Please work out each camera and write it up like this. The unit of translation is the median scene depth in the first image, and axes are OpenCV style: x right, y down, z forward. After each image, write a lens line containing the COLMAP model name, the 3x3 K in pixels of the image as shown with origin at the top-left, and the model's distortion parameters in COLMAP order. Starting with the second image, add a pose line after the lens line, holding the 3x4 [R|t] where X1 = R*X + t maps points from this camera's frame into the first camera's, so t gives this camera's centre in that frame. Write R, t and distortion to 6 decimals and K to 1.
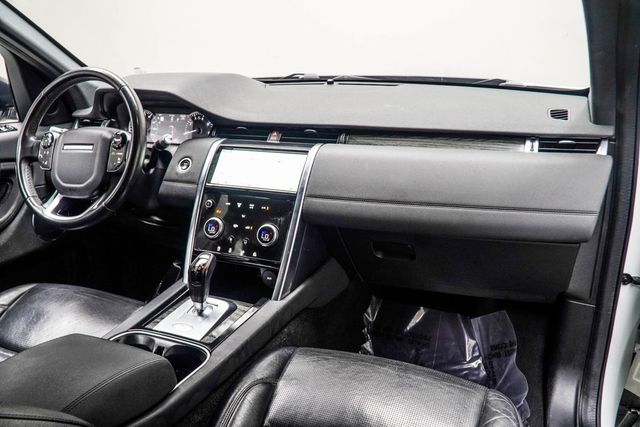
lens RADIAL K [[536.3, 0, 320.0], [0, 536.3, 213.5], [0, 0, 1]] dist [-0.009166, -0.002661]
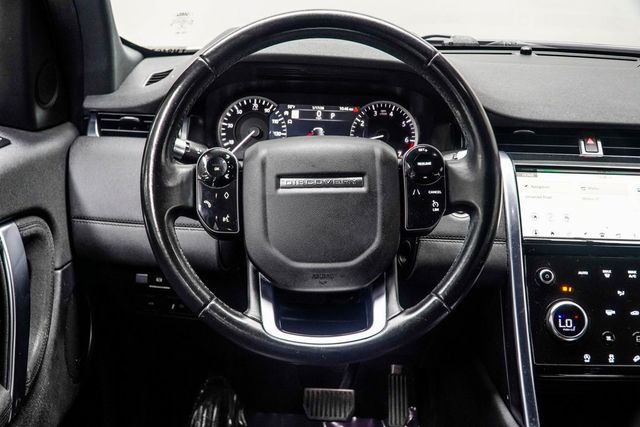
lens RADIAL K [[770.2, 0, 310.1], [0, 770.2, 215.6], [0, 0, 1]] dist [0.009578, -0.034117]
pose [[0.907441, -0.062332, 0.415530, -0.717993], [0.073136, 0.997271, -0.010119, -0.085353], [-0.413765, 0.039572, 0.909523, 0.390693]]
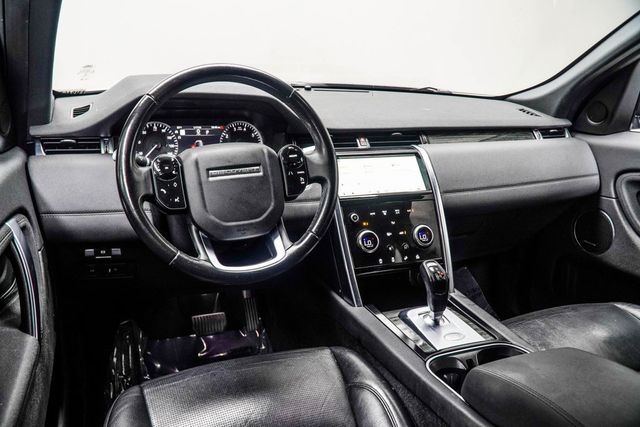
lens RADIAL K [[536.3, 0, 320.0], [0, 536.3, 213.5], [0, 0, 1]] dist [-0.009166, -0.002661]
pose [[0.675654, -0.155416, 0.720650, -0.890405], [0.169528, 0.984084, 0.053286, -0.082400], [-0.717462, 0.086167, 0.691248, 0.396881]]
